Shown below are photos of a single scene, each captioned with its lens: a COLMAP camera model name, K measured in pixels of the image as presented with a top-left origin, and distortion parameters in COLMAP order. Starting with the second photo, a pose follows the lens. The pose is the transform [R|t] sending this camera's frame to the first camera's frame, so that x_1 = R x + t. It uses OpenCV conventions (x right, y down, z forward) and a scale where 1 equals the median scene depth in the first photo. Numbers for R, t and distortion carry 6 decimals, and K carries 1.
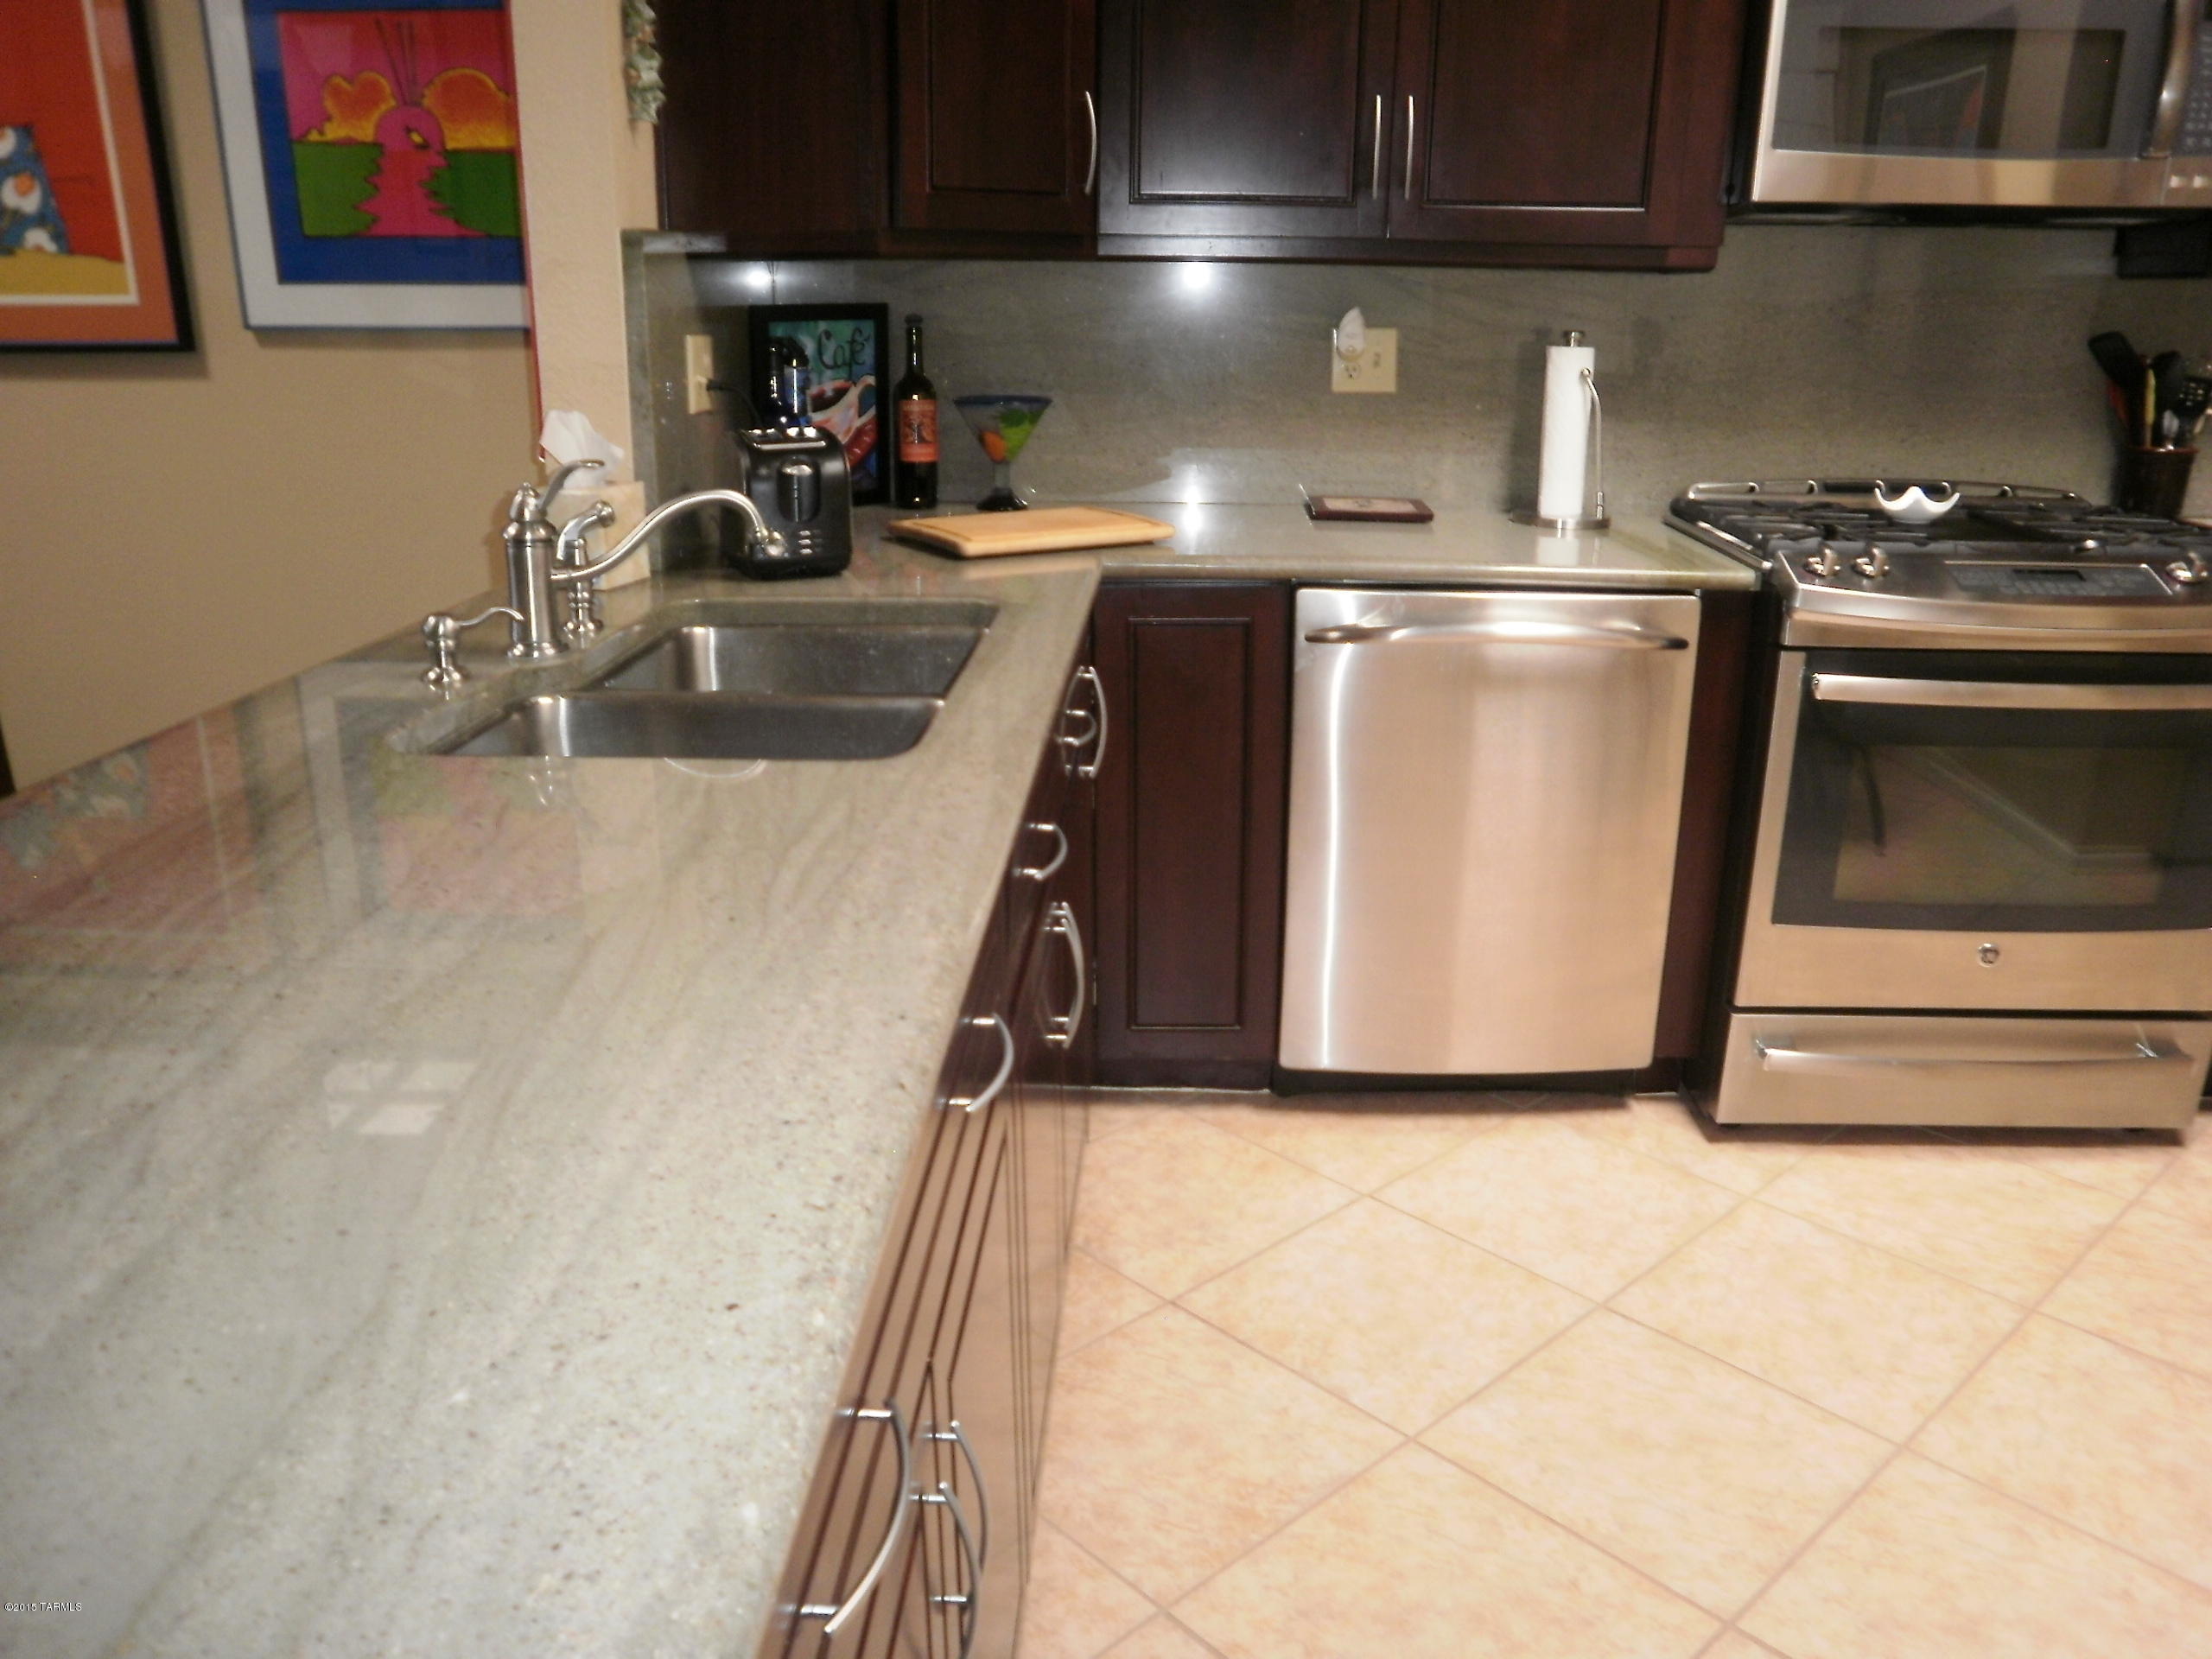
lens RADIAL K [[1657.0, 0, 1167.4], [0, 1657.0, 743.0], [0, 0, 1]] dist [-0.171873, 0.242831]
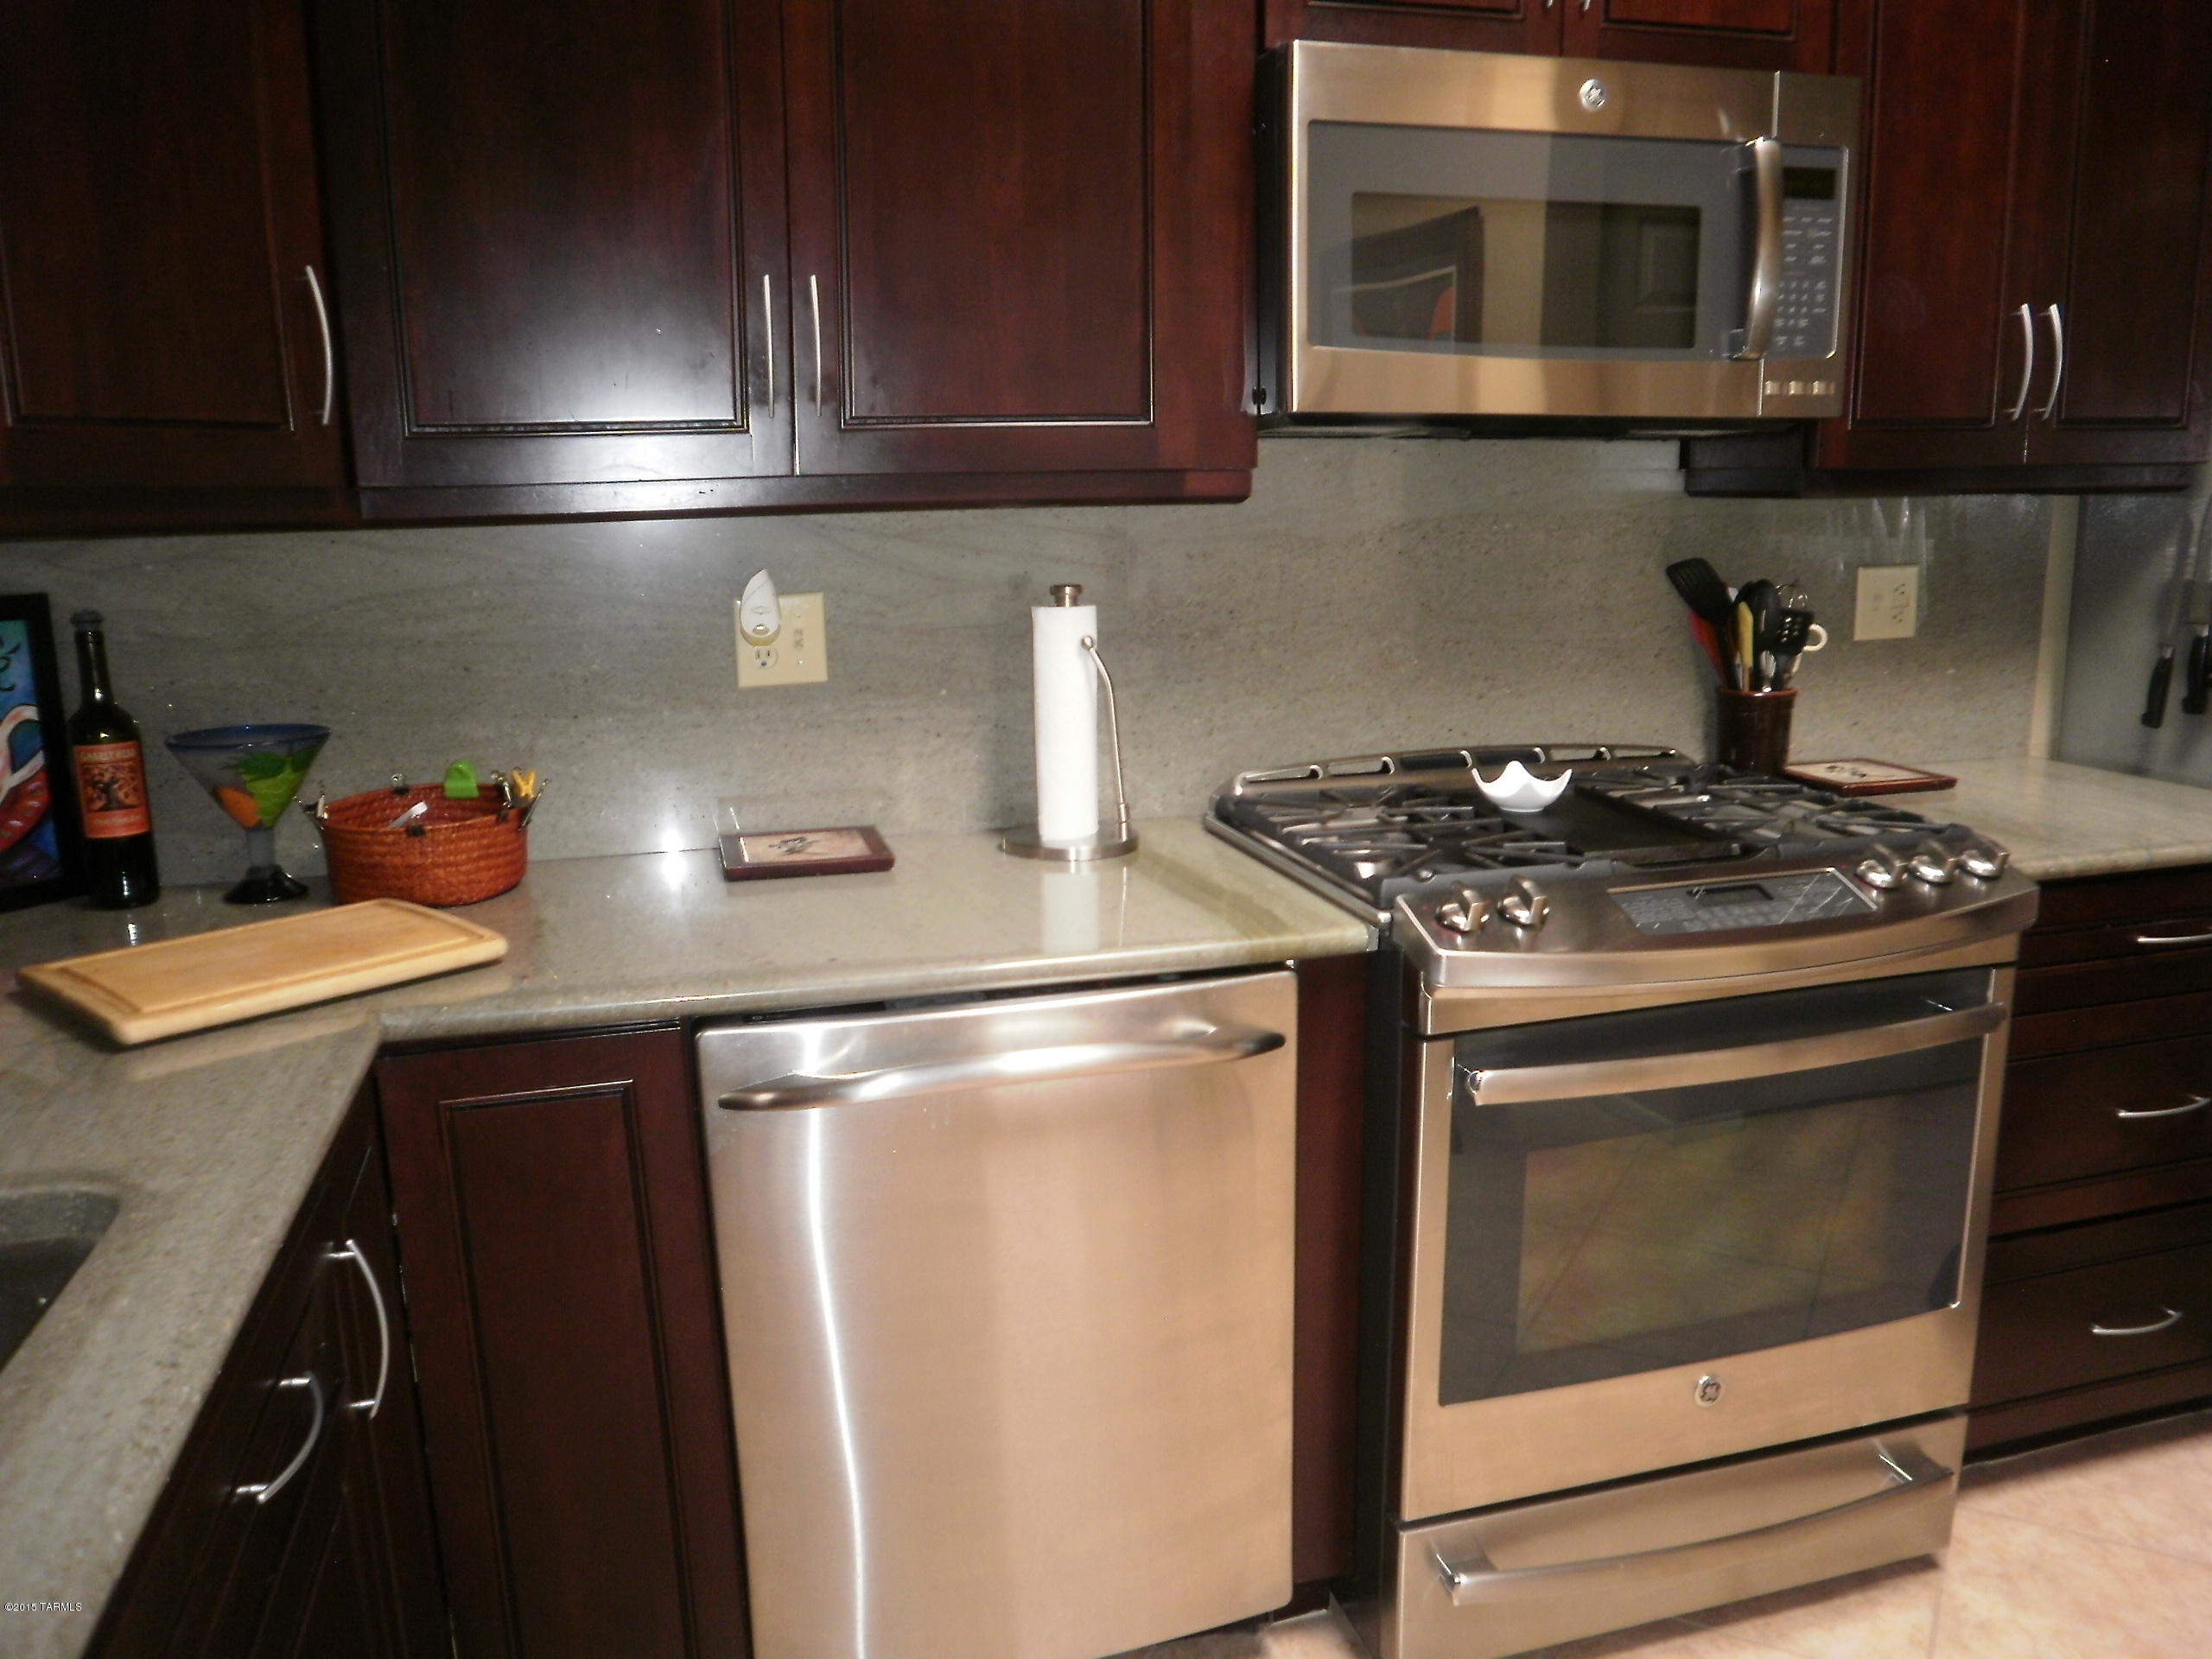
lens RADIAL K [[1796.1, 0, 1146.0], [0, 1796.1, 847.2], [0, 0, 1]] dist [-0.170570, 0.248907]
pose [[0.952147, -0.082654, 0.294252, 0.038054], [0.106960, 0.991972, -0.067463, -0.080157], [-0.286314, 0.095708, 0.953344, 0.235087]]
